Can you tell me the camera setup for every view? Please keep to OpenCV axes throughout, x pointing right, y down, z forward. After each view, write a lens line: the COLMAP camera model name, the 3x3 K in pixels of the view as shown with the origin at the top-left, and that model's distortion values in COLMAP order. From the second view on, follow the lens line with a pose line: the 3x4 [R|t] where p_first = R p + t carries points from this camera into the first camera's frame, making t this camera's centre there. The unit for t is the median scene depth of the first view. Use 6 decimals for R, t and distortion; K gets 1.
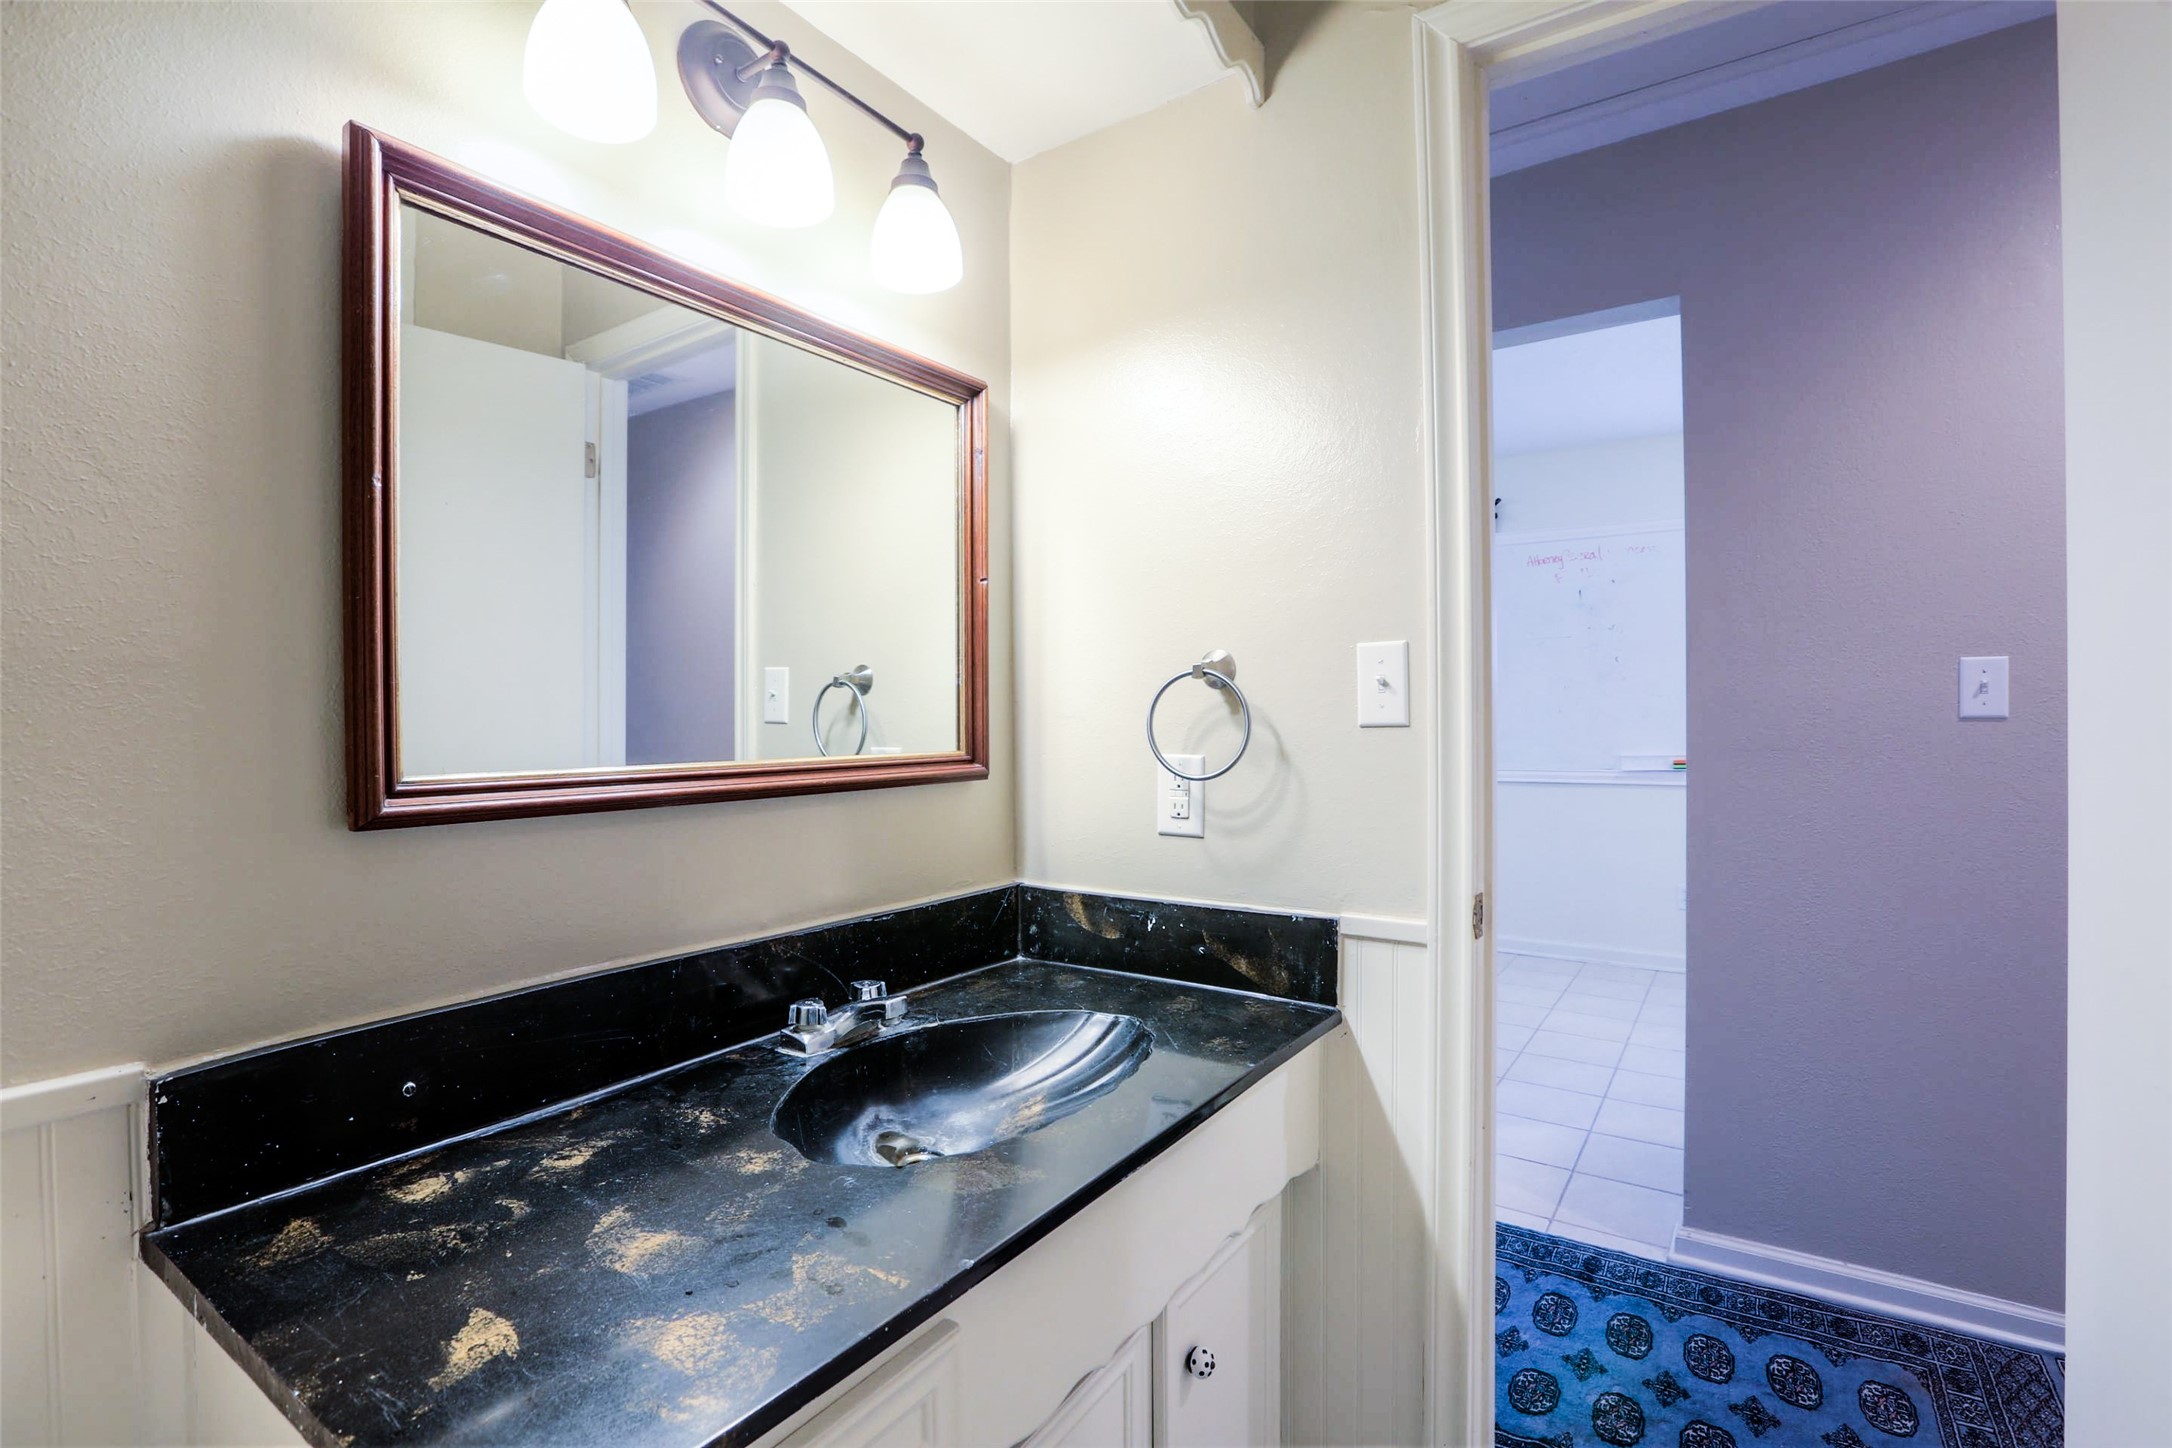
lens RADIAL K [[1008.6, 0, 1082.8], [0, 1008.6, 710.9], [0, 0, 1]] dist [0.000838, 0.000863]
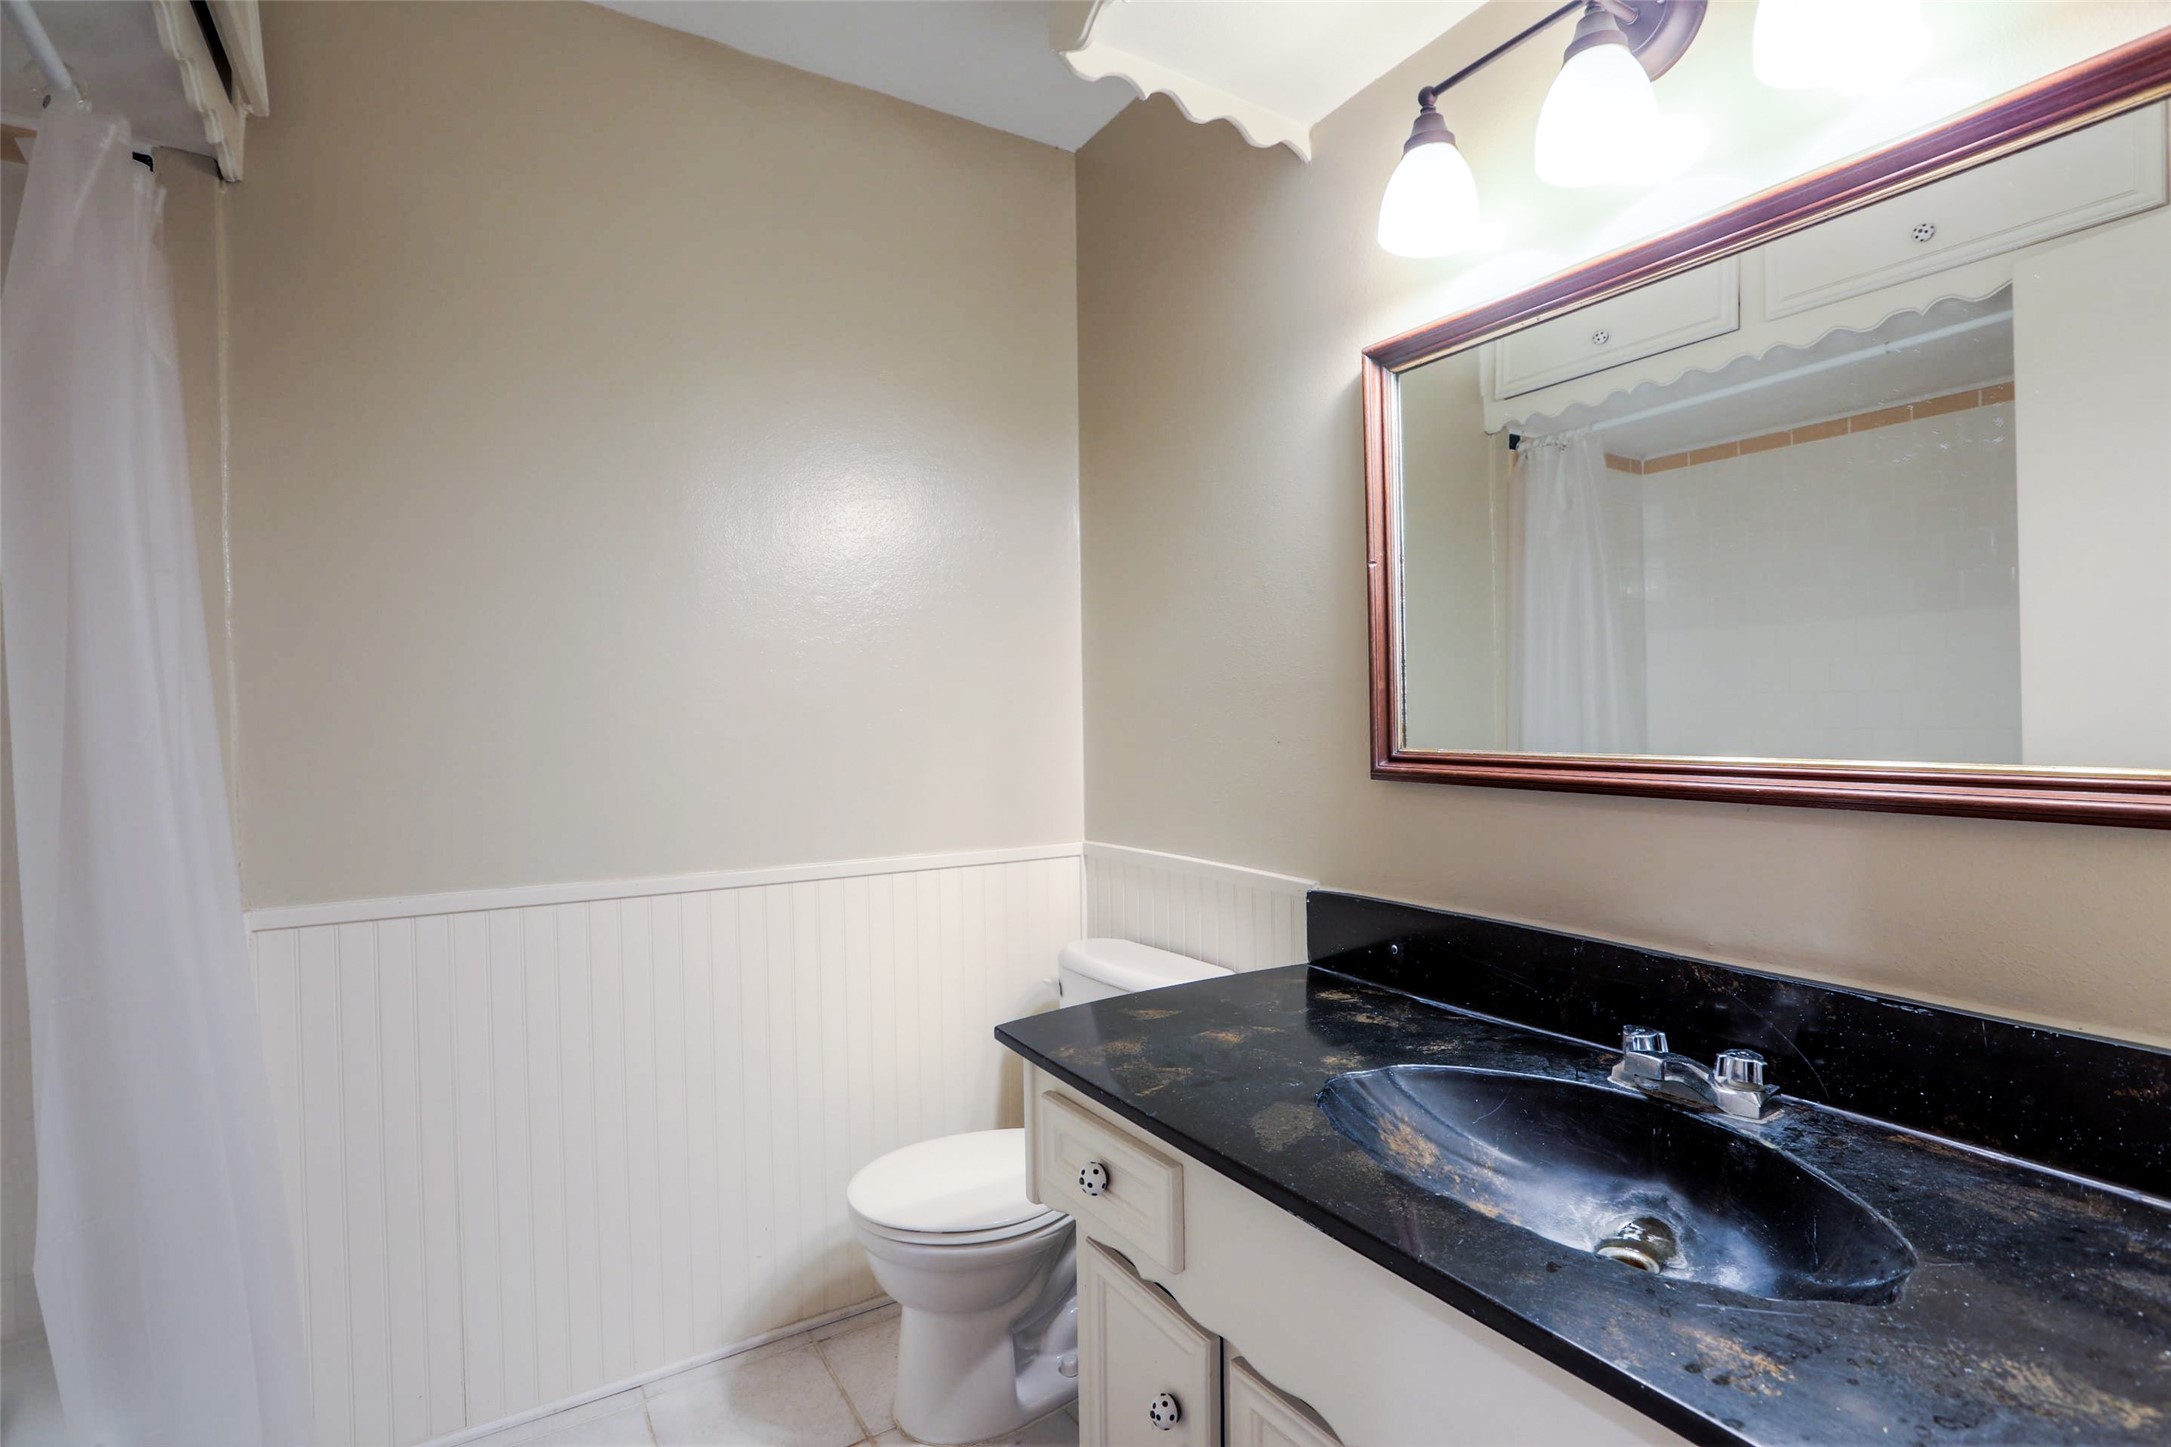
lens RADIAL K [[1008.2, 0, 1084.2], [0, 1008.2, 730.9], [0, 0, 1]] dist [0.000838, 0.000863]
pose [[-0.395173, 0.023101, -0.918316, 0.800083], [0.023646, 0.999608, 0.014971, 0.003520], [0.918302, -0.015798, -0.395564, 1.005776]]
